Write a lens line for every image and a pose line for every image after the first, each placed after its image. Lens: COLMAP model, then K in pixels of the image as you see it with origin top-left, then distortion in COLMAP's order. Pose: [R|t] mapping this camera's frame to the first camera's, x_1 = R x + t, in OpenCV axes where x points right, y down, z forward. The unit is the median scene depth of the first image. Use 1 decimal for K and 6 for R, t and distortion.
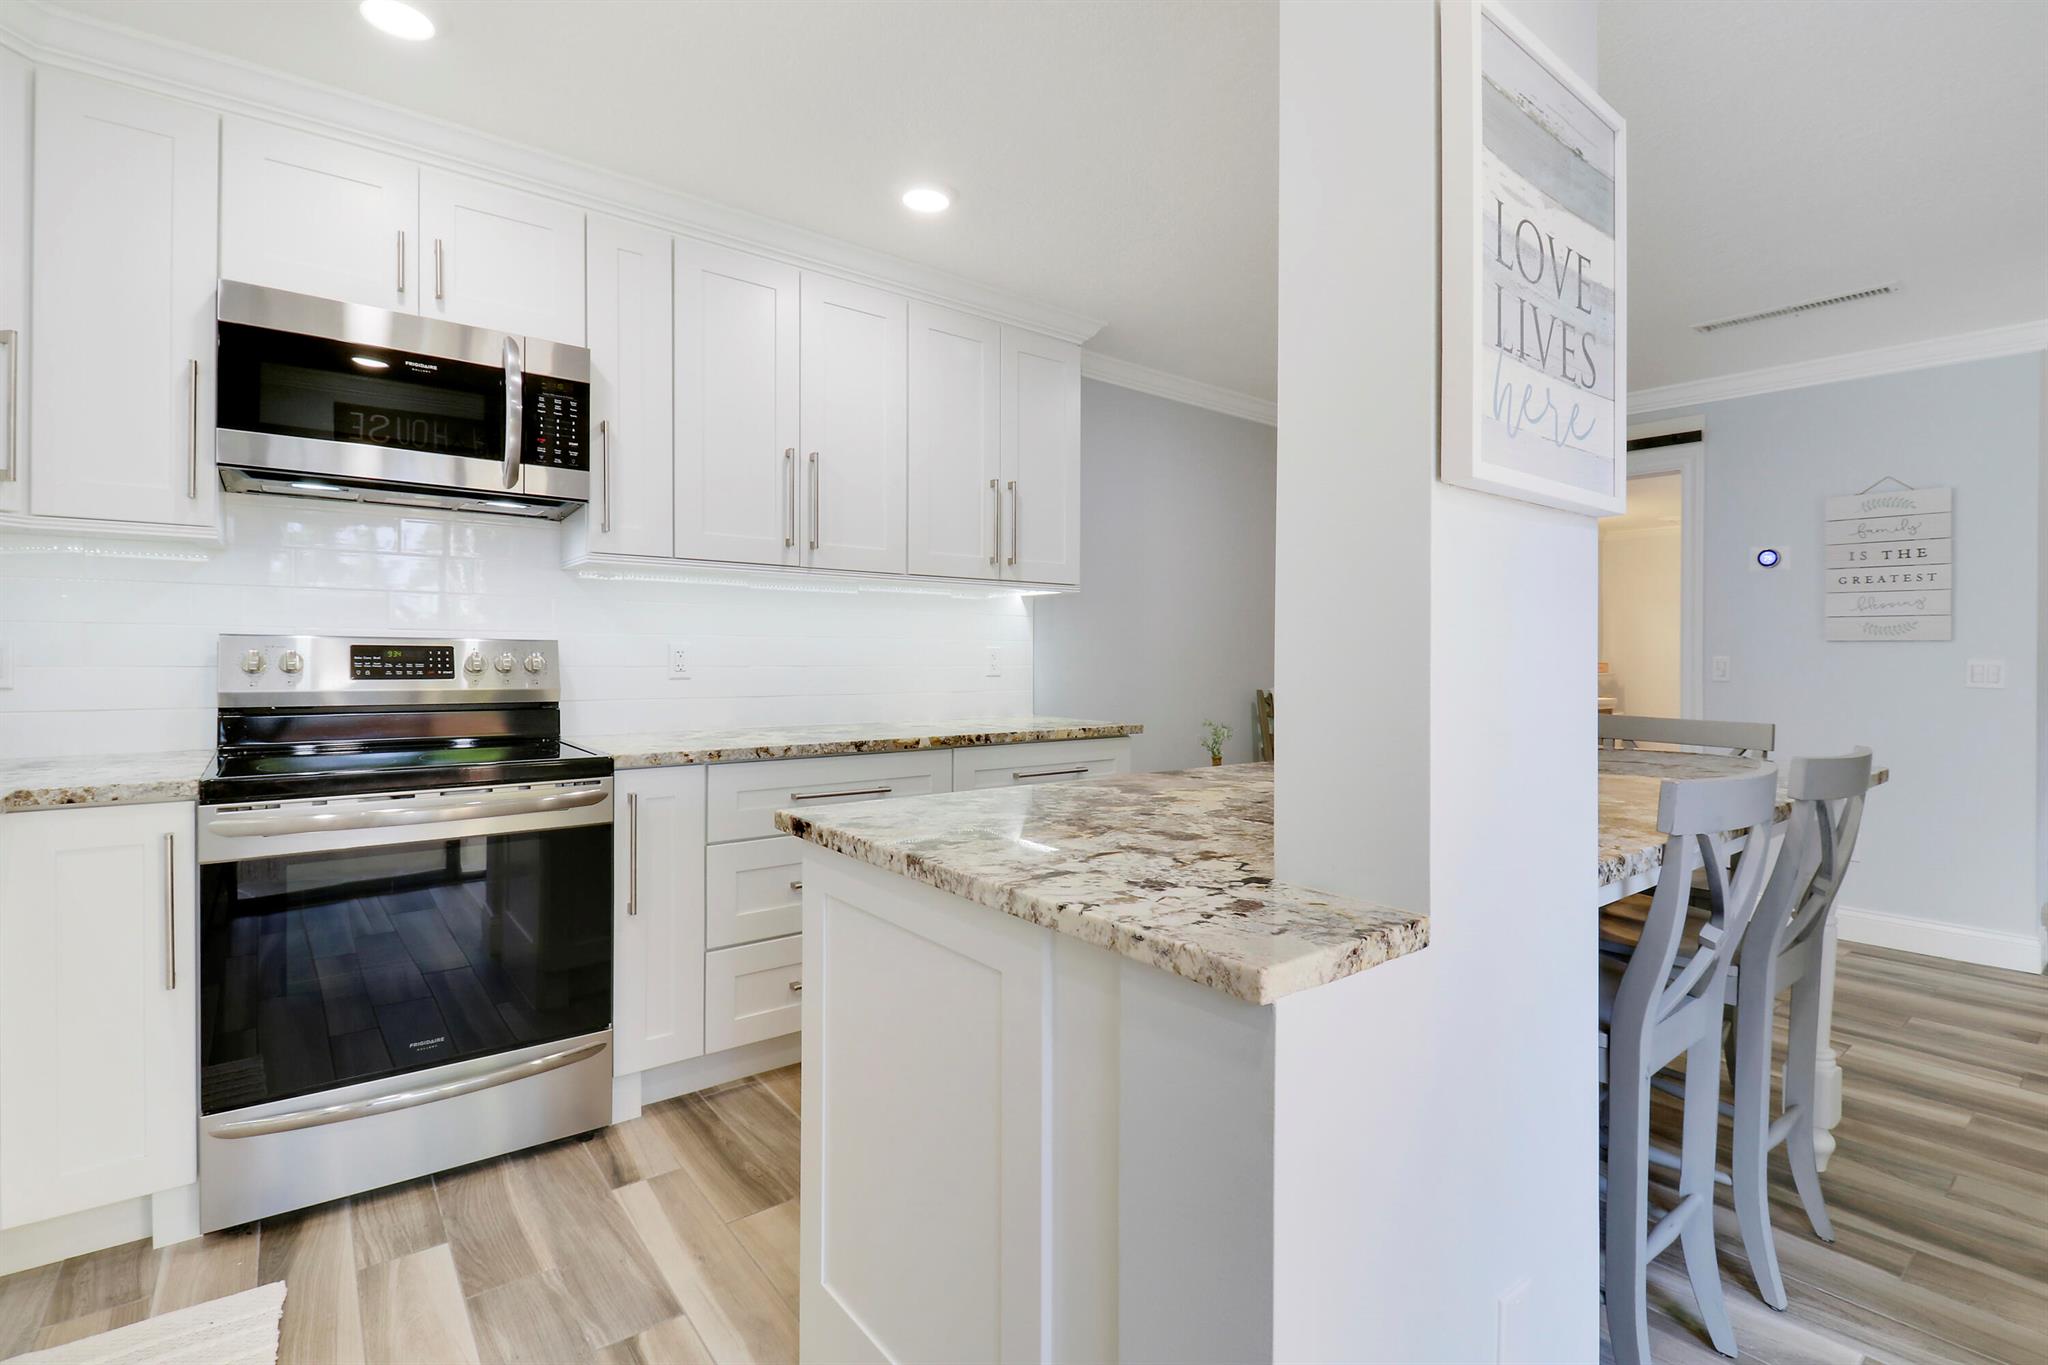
lens RADIAL K [[948.0, 0, 1057.9], [0, 948.0, 656.6], [0, 0, 1]] dist [-0.001206, -0.012986]
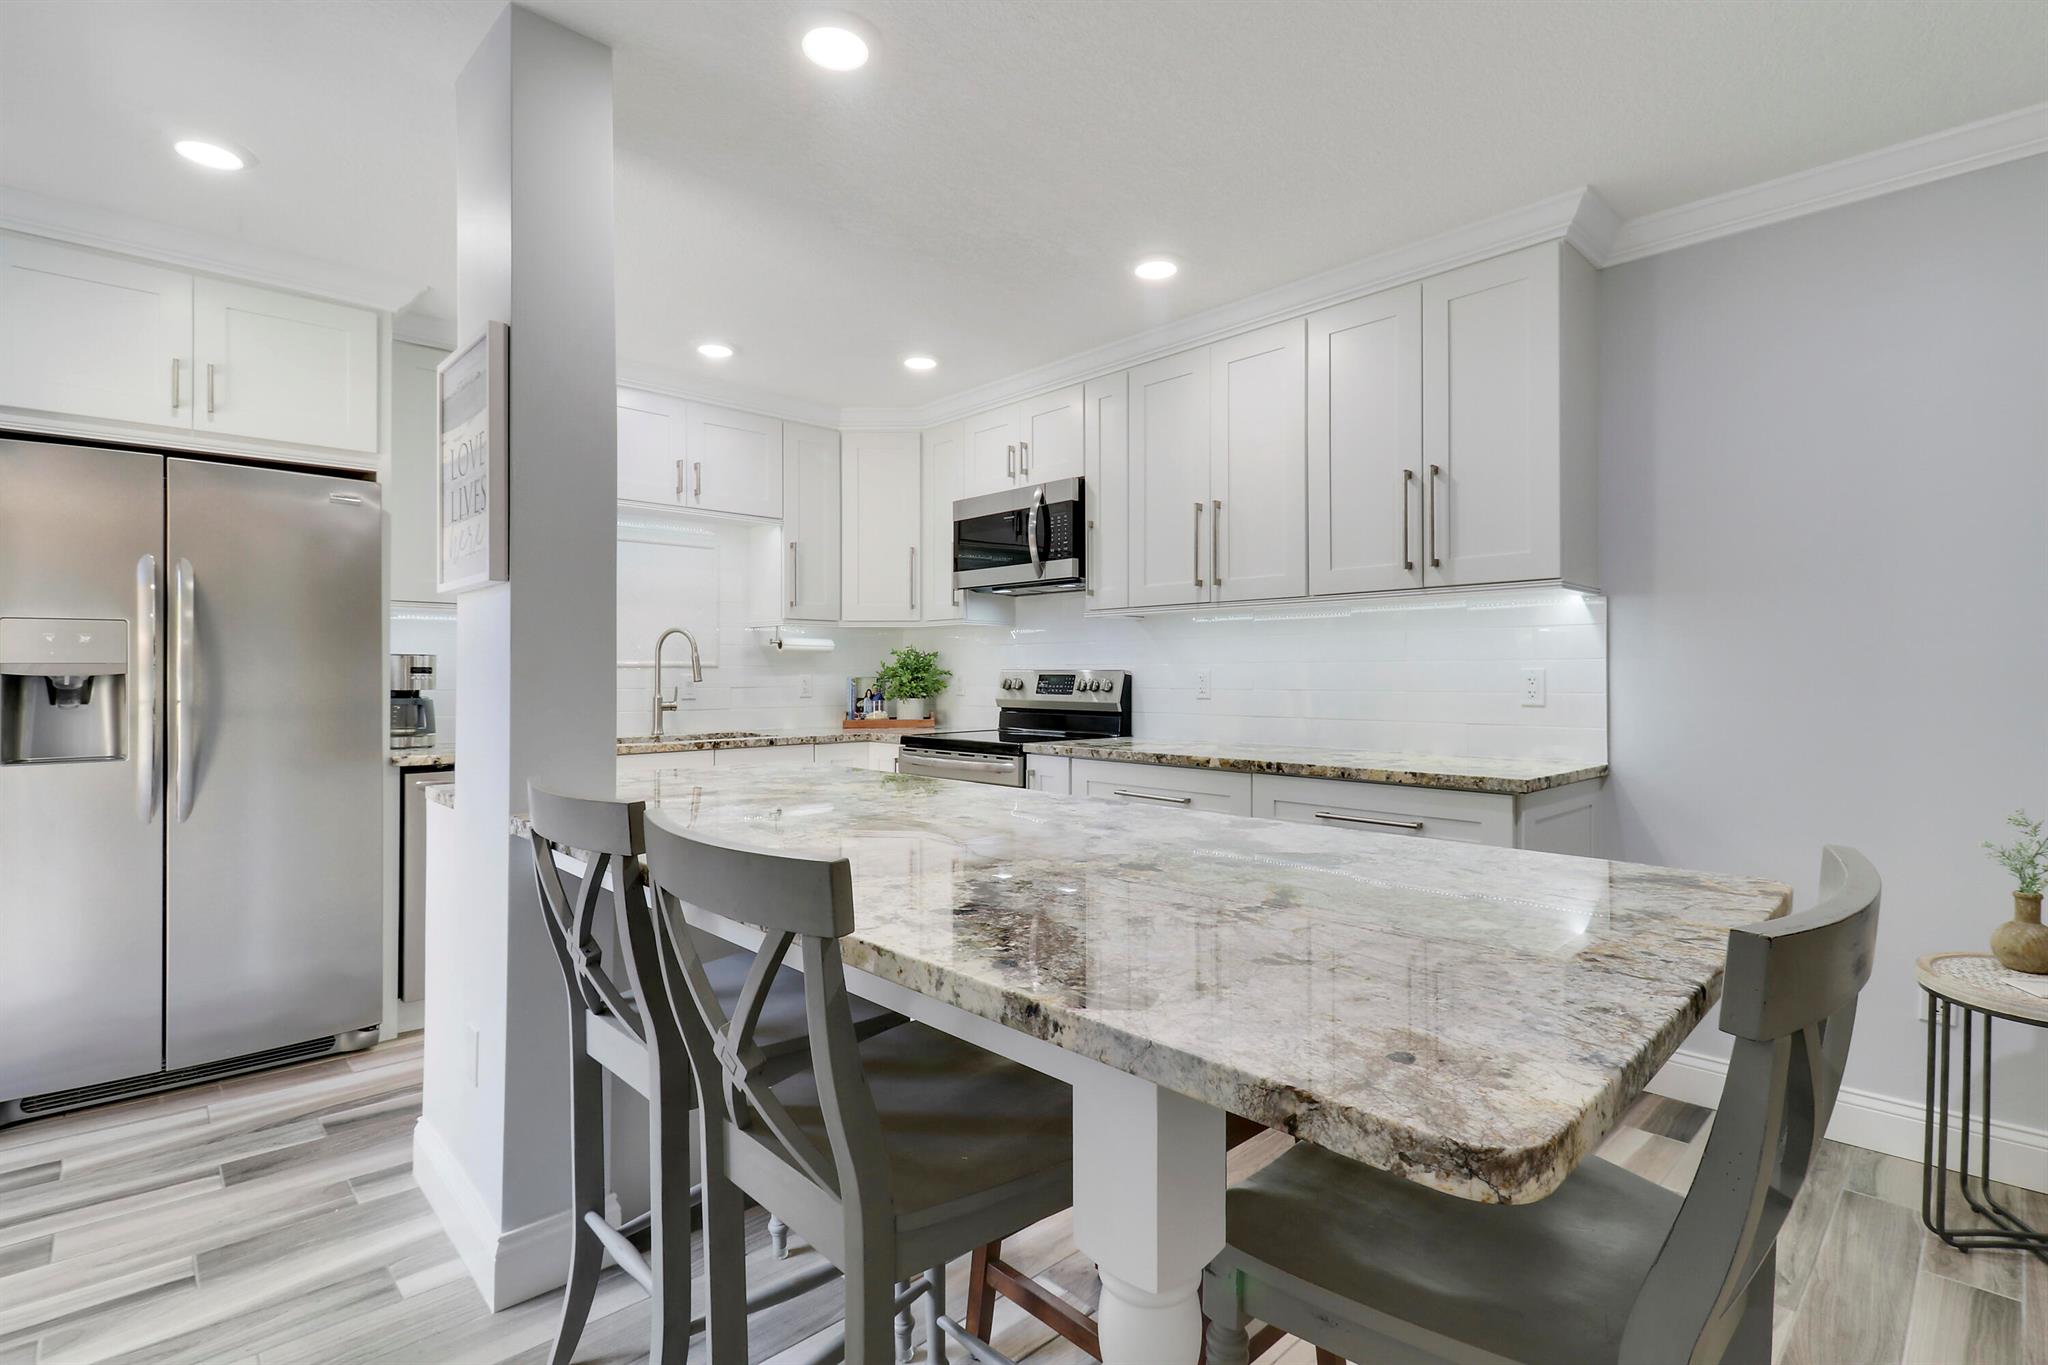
lens RADIAL K [[959.7, 0, 1018.8], [0, 959.7, 680.2], [0, 0, 1]] dist [0.000096, -0.015152]
pose [[0.068923, -0.004271, -0.997613, 0.970276], [-0.001514, 0.999989, -0.004385, 0.005389], [0.997621, 0.001812, 0.068916, 0.771578]]
